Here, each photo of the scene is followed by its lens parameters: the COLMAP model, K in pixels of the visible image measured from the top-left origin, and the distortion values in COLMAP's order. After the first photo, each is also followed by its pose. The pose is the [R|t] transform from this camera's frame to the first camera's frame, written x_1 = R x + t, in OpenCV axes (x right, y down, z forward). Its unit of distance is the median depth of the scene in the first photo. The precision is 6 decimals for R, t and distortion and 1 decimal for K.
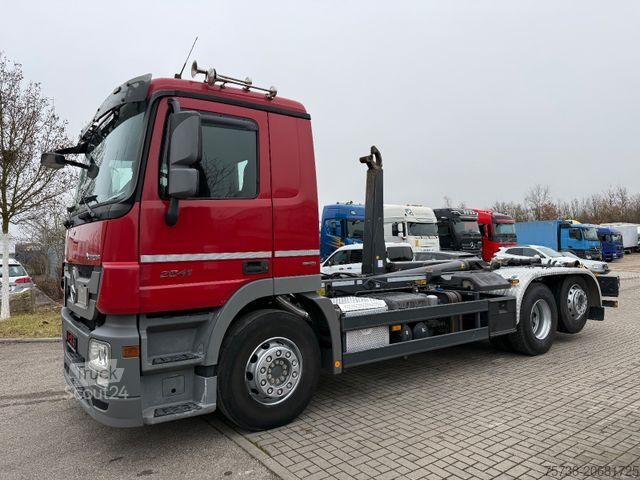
lens RADIAL K [[450.5, 0, 317.2], [0, 450.5, 241.3], [0, 0, 1]] dist [0.055098, -0.075059]
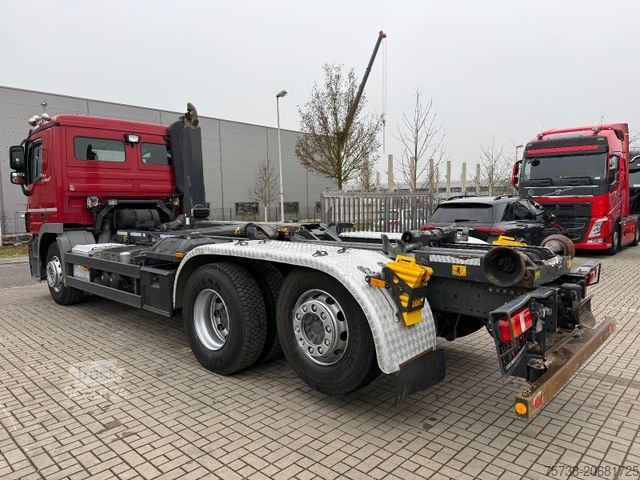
lens RADIAL K [[451.8, 0, 321.9], [0, 451.8, 241.7], [0, 0, 1]] dist [0.040217, -0.042552]
pose [[0.185878, 0.092609, -0.978199, 1.833647], [0.026356, 0.994720, 0.099182, 0.002690], [0.982219, -0.044217, 0.182456, 1.672535]]
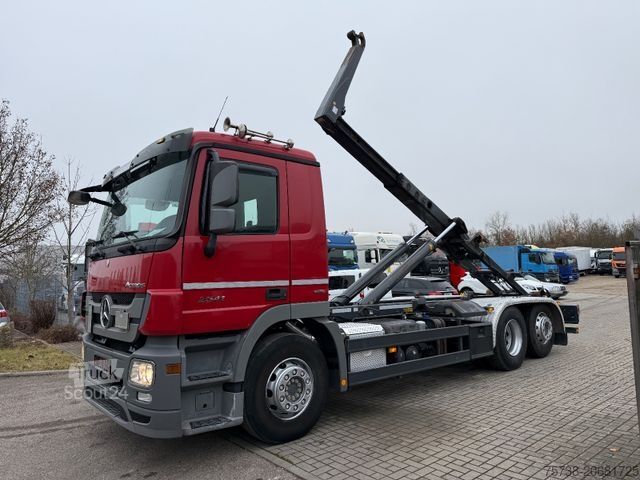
lens RADIAL K [[450.7, 0, 321.8], [0, 450.7, 239.4], [0, 0, 1]] dist [0.059207, -0.074159]
pose [[0.996809, 0.005726, 0.079620, -0.105028], [0.000641, 0.996817, -0.079721, 0.009401], [-0.079823, 0.079518, 0.993632, -0.142098]]
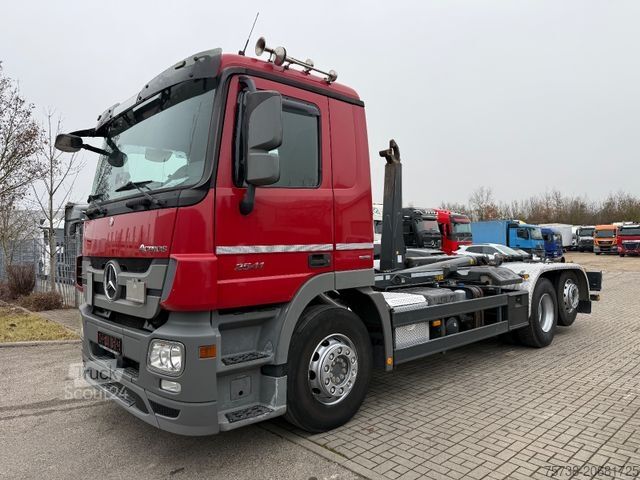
lens RADIAL K [[451.0, 0, 319.0], [0, 451.0, 243.0], [0, 0, 1]] dist [0.061784, -0.086878]
pose [[0.992729, 0.003260, 0.120325, -0.234492], [-0.003959, 0.999977, 0.005569, 0.014422], [-0.120304, -0.006005, 0.992719, 0.054233]]
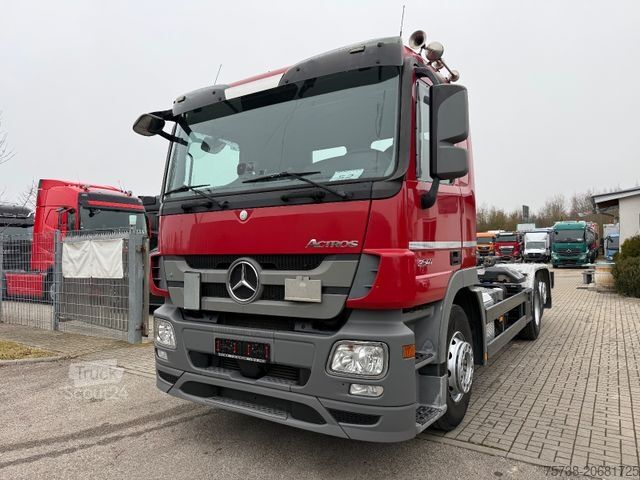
lens RADIAL K [[450.5, 0, 319.7], [0, 450.5, 241.1], [0, 0, 1]] dist [0.060124, -0.073564]
pose [[0.933578, 0.011291, 0.358197, -0.694361], [-0.007245, 0.999894, -0.012634, 0.034502], [-0.358302, 0.009200, 0.933561, 0.195346]]
